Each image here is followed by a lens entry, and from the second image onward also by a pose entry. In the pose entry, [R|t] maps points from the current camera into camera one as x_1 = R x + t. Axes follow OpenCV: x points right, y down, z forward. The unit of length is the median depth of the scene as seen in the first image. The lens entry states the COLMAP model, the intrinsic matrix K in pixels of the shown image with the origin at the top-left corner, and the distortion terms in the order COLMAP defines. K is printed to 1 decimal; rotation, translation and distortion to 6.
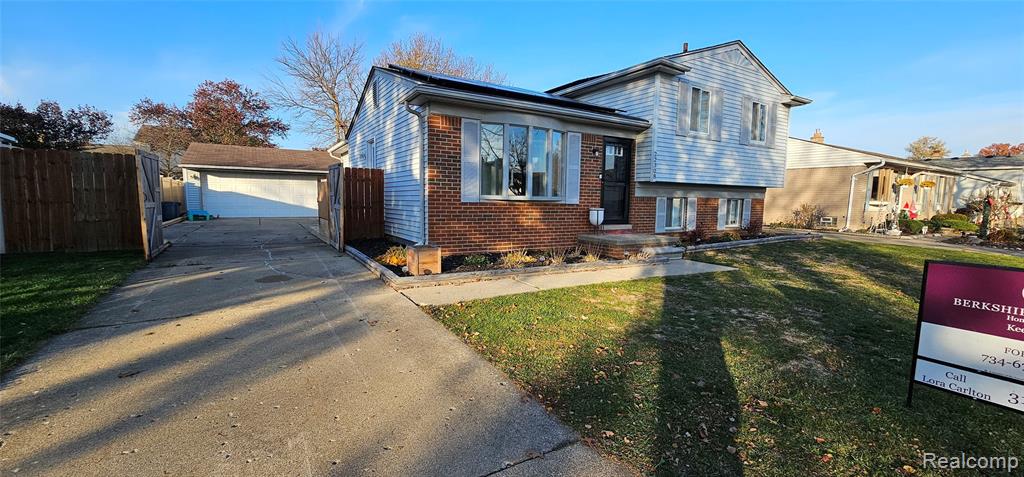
lens RADIAL K [[416.8, 0, 512.4], [0, 416.8, 243.0], [0, 0, 1]] dist [-0.003372, 0.001427]
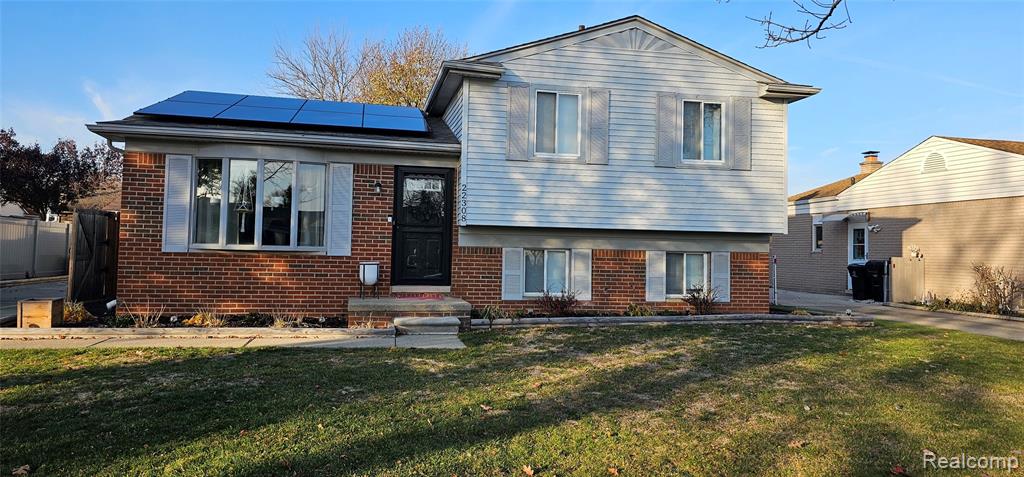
lens RADIAL K [[694.1, 0, 509.9], [0, 694.1, 225.2], [0, 0, 1]] dist [0.053497, -0.029606]
pose [[0.943276, -0.010328, -0.331849, 0.769348], [-0.040336, 0.988548, -0.145419, 0.019752], [0.329551, 0.150556, 0.932056, -0.069651]]
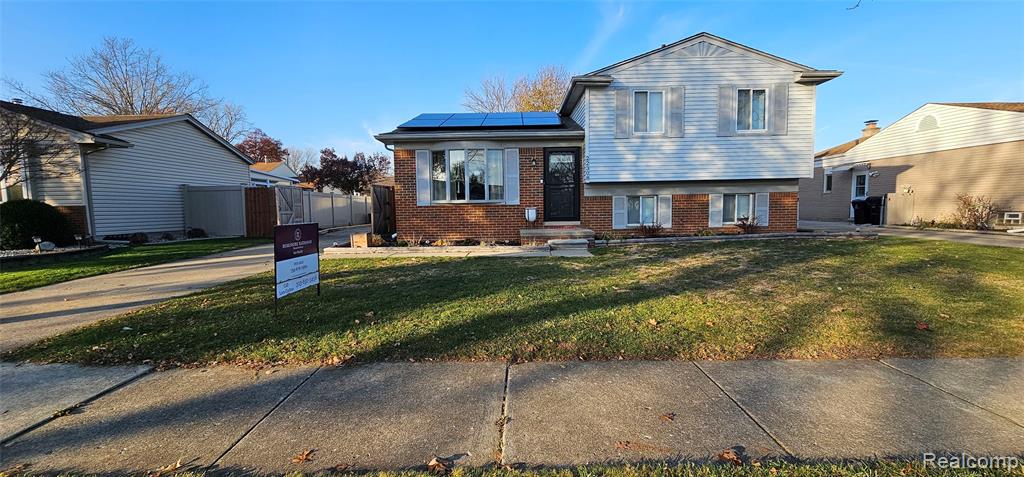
lens RADIAL K [[416.8, 0, 514.3], [0, 416.8, 246.3], [0, 0, 1]] dist [-0.003372, 0.001427]
pose [[0.850517, 0.016177, -0.525698, 0.733933], [-0.024177, 0.999673, -0.008353, 0.038555], [0.525391, 0.019814, 0.850630, -0.061708]]
